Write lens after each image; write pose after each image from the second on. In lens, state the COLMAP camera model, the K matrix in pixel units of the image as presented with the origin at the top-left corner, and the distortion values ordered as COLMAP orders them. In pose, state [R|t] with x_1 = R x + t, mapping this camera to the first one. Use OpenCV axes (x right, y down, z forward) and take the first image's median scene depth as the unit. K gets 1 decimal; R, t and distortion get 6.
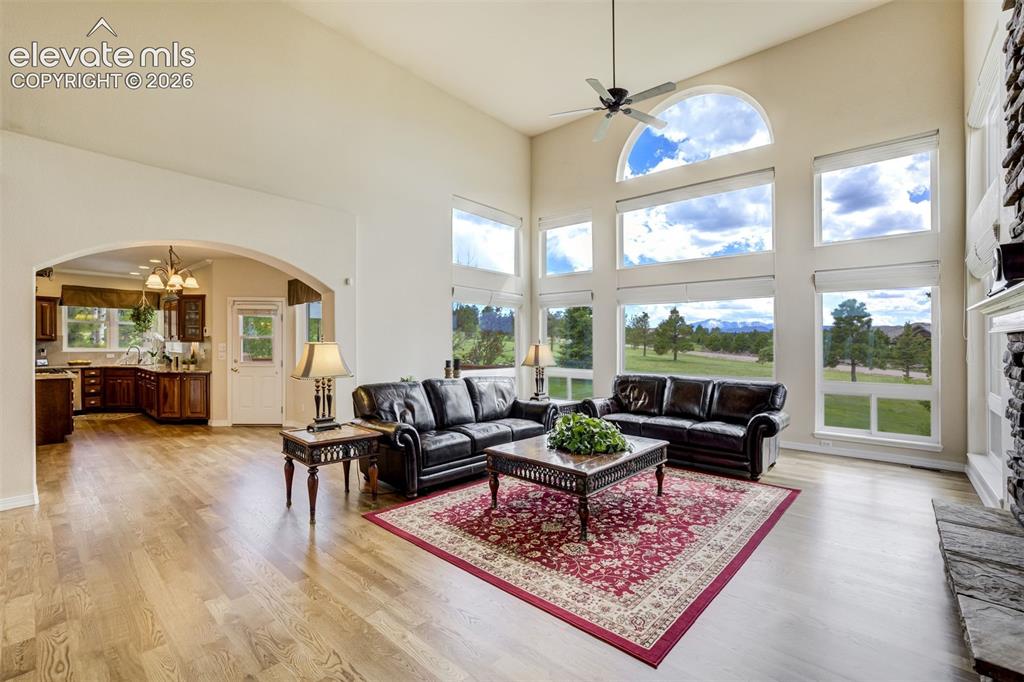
lens RADIAL K [[446.0, 0, 529.7], [0, 446.0, 349.1], [0, 0, 1]] dist [-0.034080, 0.004324]
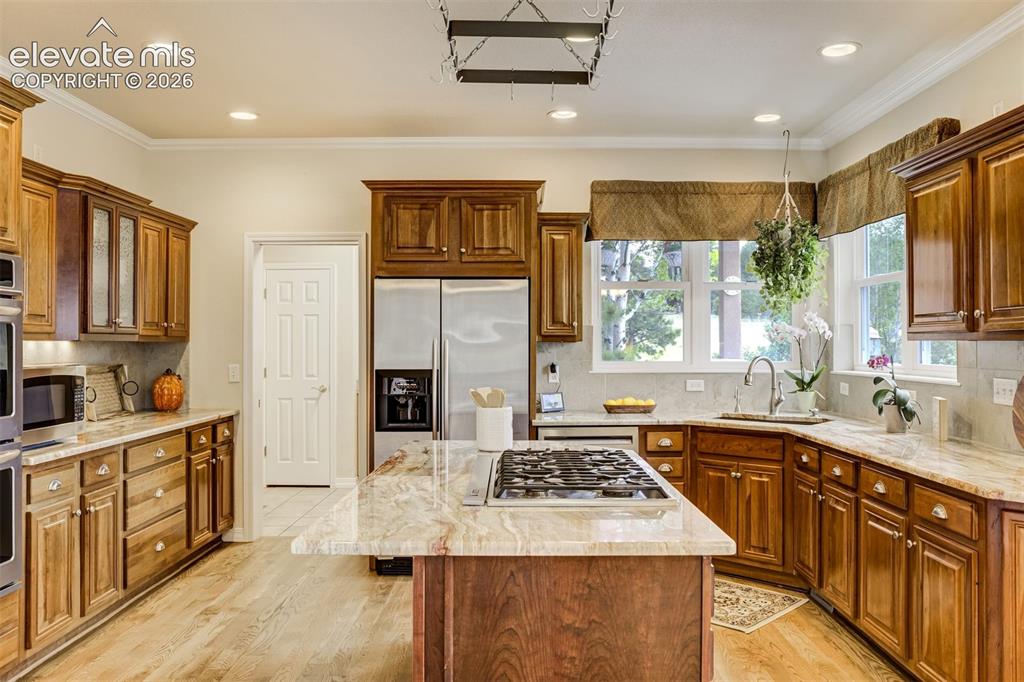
lens RADIAL K [[786.8, 0, 518.0], [0, 786.8, 342.0], [0, 0, 1]] dist [-0.046967, 0.017986]
pose [[0.648393, -0.013086, -0.761193, -1.329217], [-0.001063, 0.999836, -0.018094, -0.015339], [0.761305, 0.012541, 0.648272, 1.125548]]
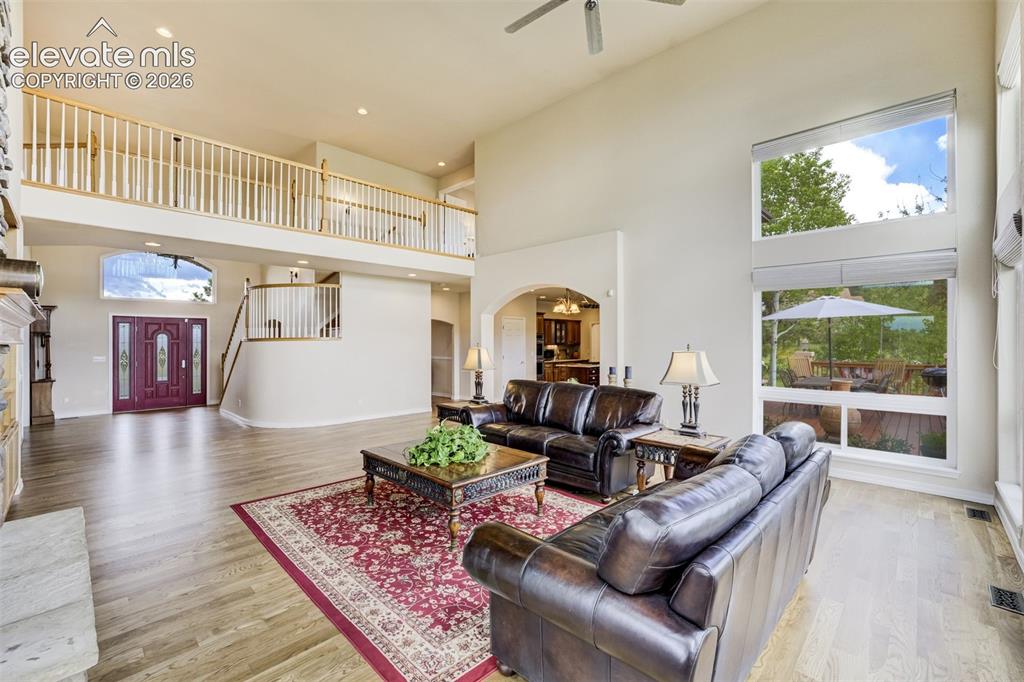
lens RADIAL K [[446.0, 0, 502.7], [0, 446.0, 341.3], [0, 0, 1]] dist [-0.034080, 0.004324]
pose [[-0.071626, -0.007271, -0.997405, 1.111286], [-0.029570, 0.999549, -0.005163, -0.034830], [0.996993, 0.029124, -0.071809, 1.187092]]
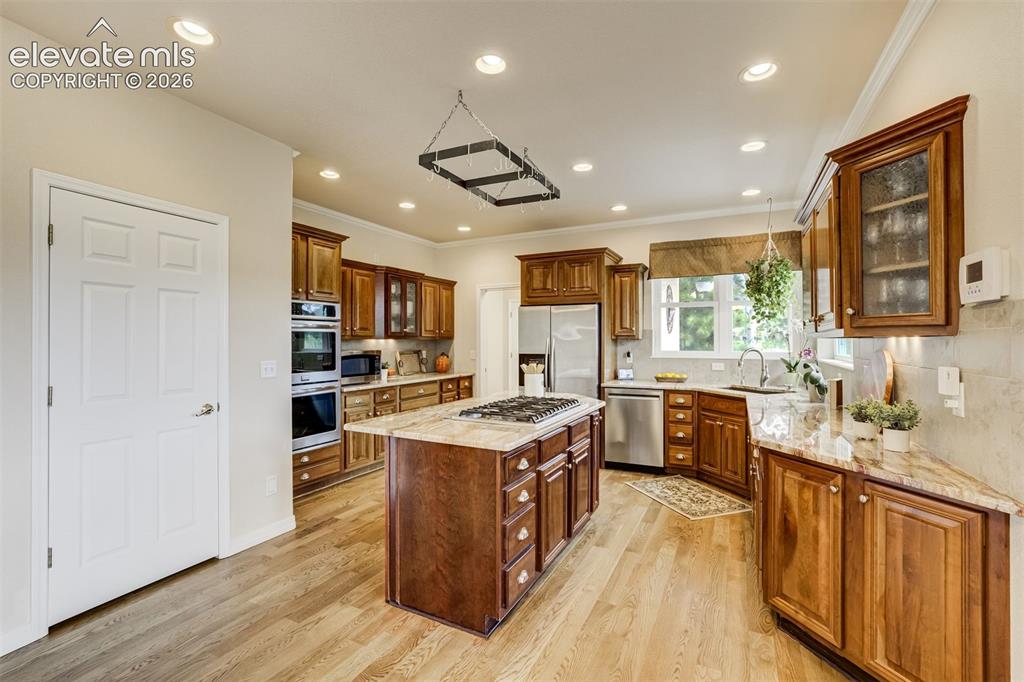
lens RADIAL K [[446.0, 0, 510.3], [0, 446.0, 343.4], [0, 0, 1]] dist [-0.034080, 0.004324]
pose [[0.227810, -0.004926, -0.973693, -1.115058], [-0.007914, 0.999945, -0.006910, -0.015840], [0.973673, 0.009280, 0.227759, 1.407635]]
